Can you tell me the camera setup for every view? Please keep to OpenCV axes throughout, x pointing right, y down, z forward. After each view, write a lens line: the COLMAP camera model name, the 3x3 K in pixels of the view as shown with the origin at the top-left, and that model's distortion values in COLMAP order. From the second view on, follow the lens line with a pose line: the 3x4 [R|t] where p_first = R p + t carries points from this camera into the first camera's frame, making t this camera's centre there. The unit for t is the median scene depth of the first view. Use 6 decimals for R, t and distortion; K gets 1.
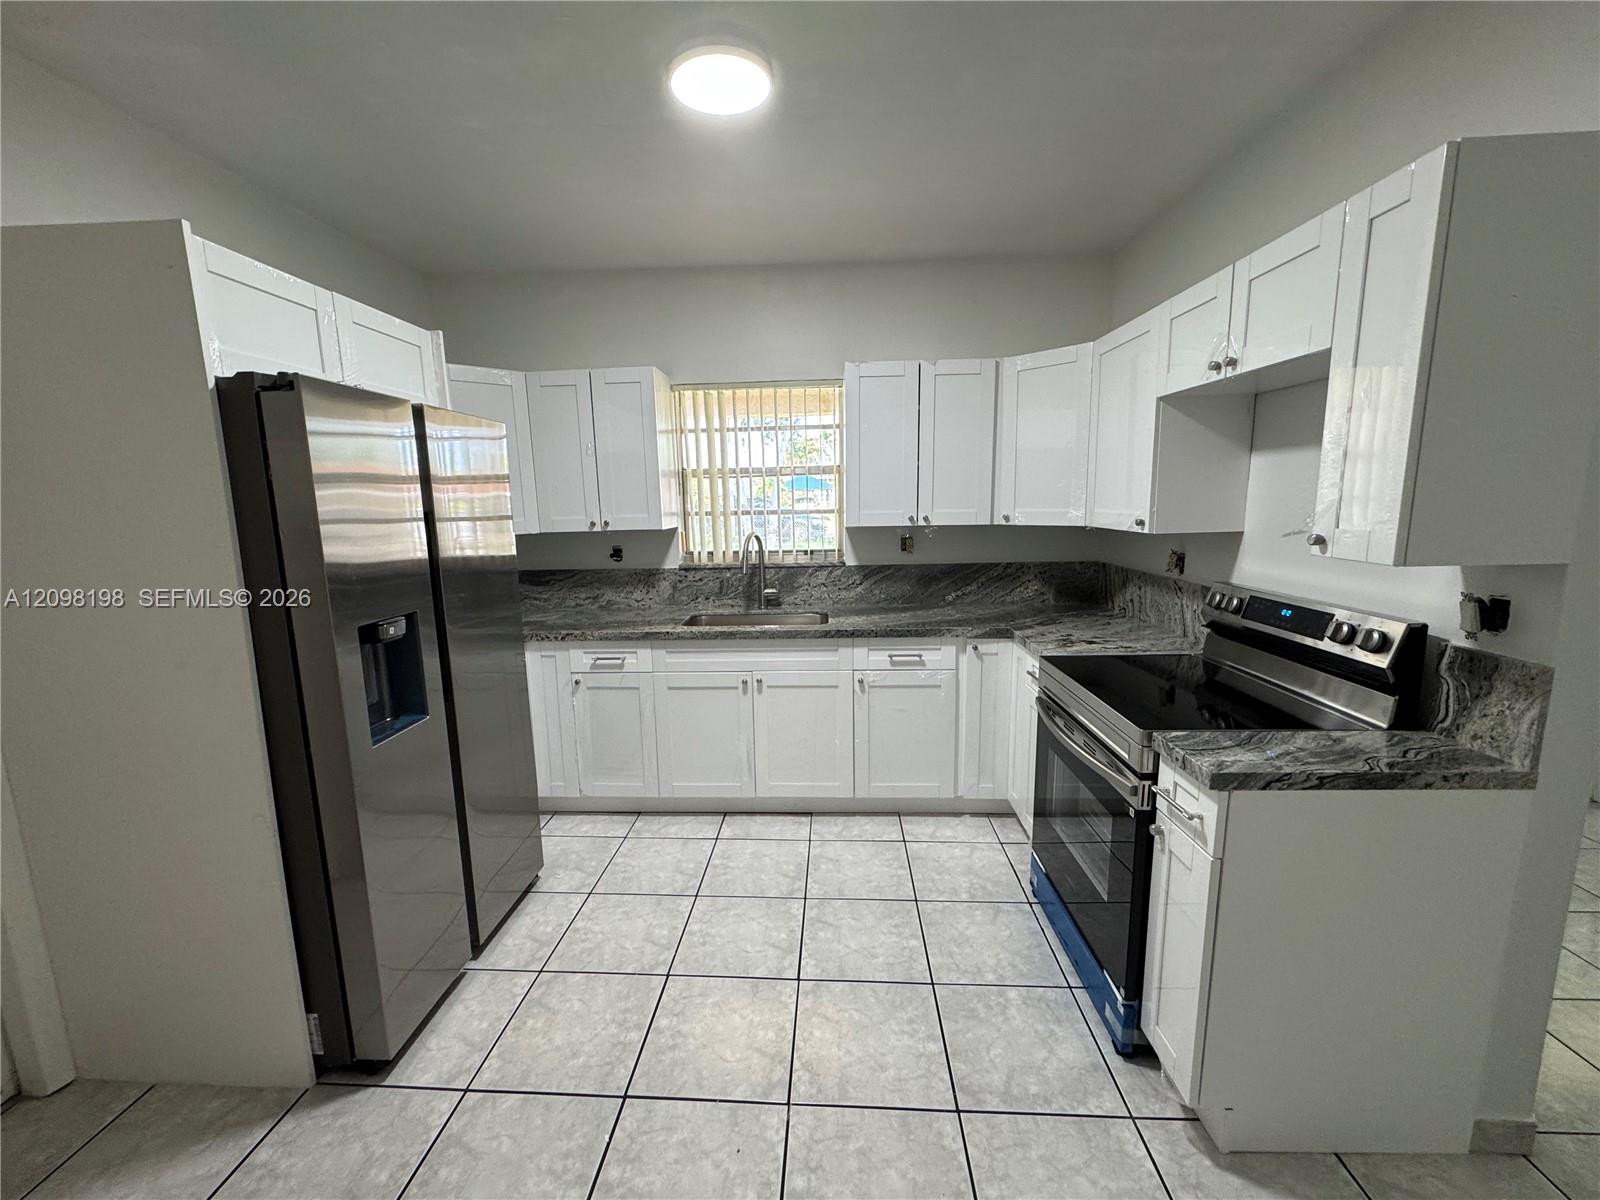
lens RADIAL K [[637.3, 0, 799.1], [0, 637.3, 604.4], [0, 0, 1]] dist [0.000909, 0.000161]
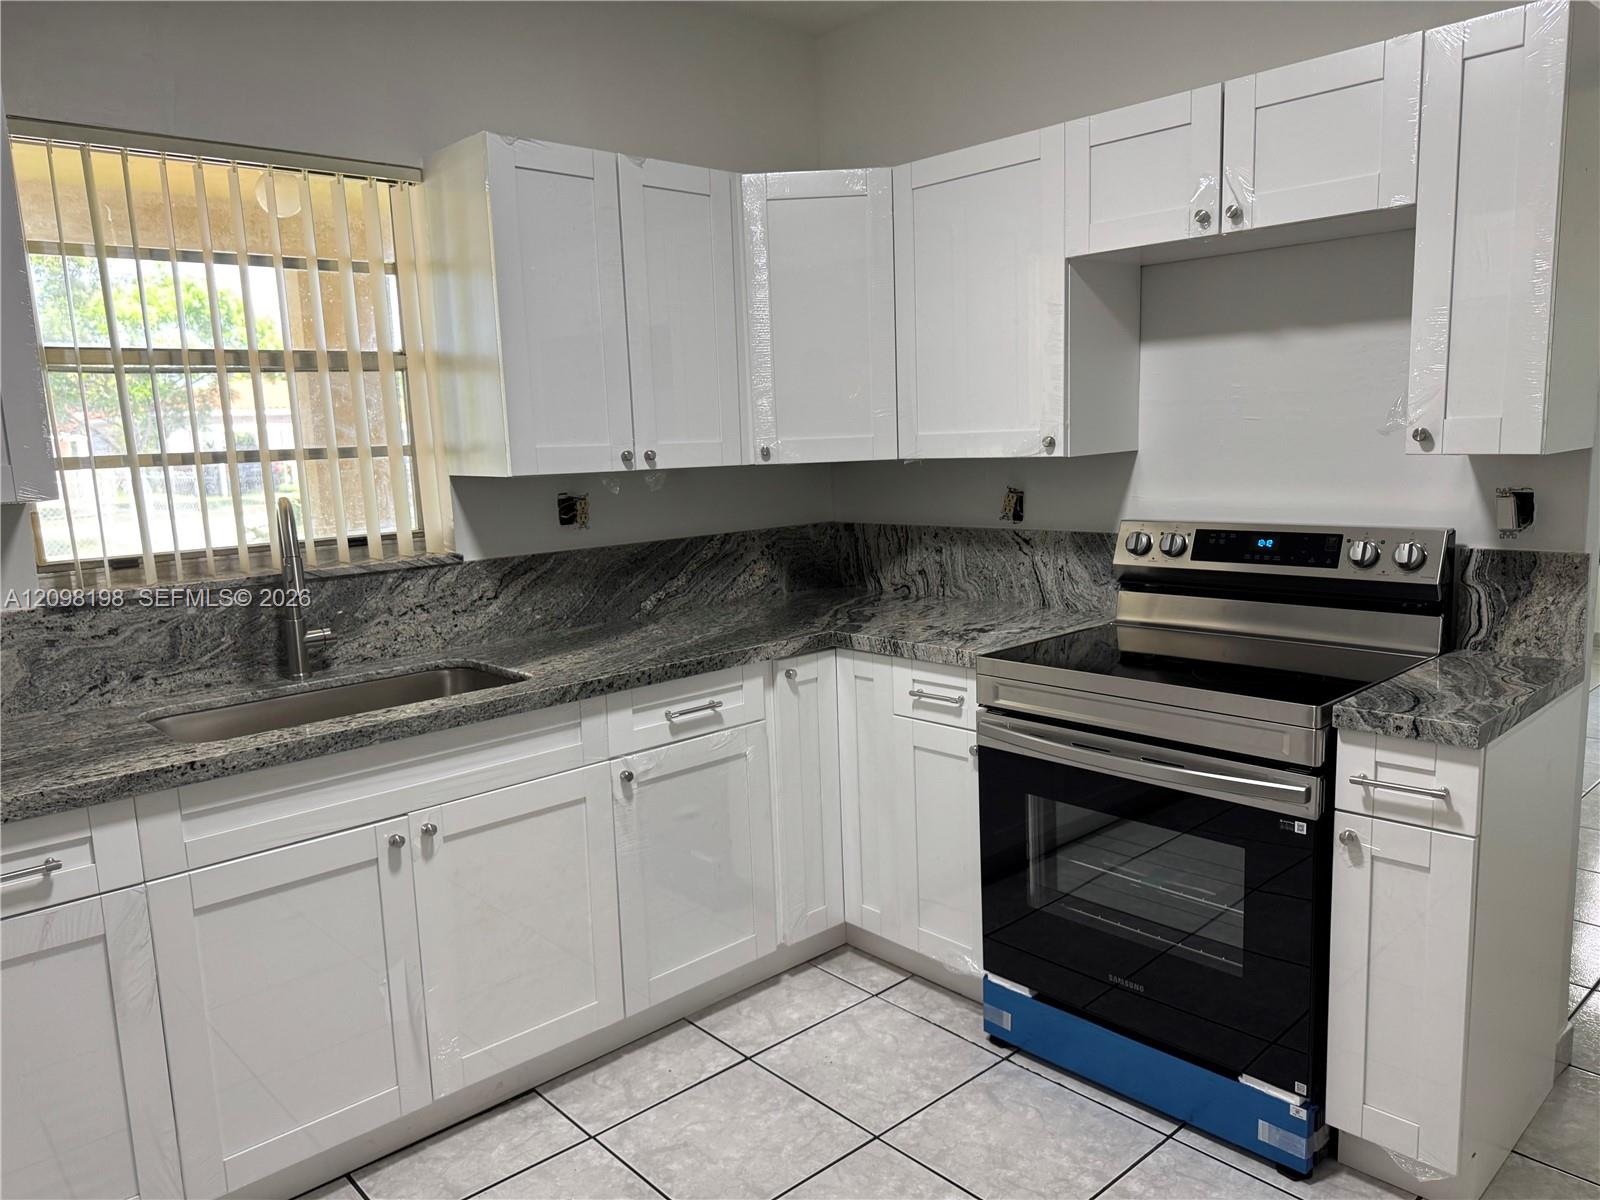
lens RADIAL K [[1125.2, 0, 792.7], [0, 1125.2, 613.3], [0, 0, 1]] dist [0.116481, -0.175083]
pose [[0.708755, -0.116961, 0.695691, -0.413238], [0.139788, 0.989890, 0.024010, -0.010635], [-0.691466, 0.080232, 0.717940, 0.258735]]
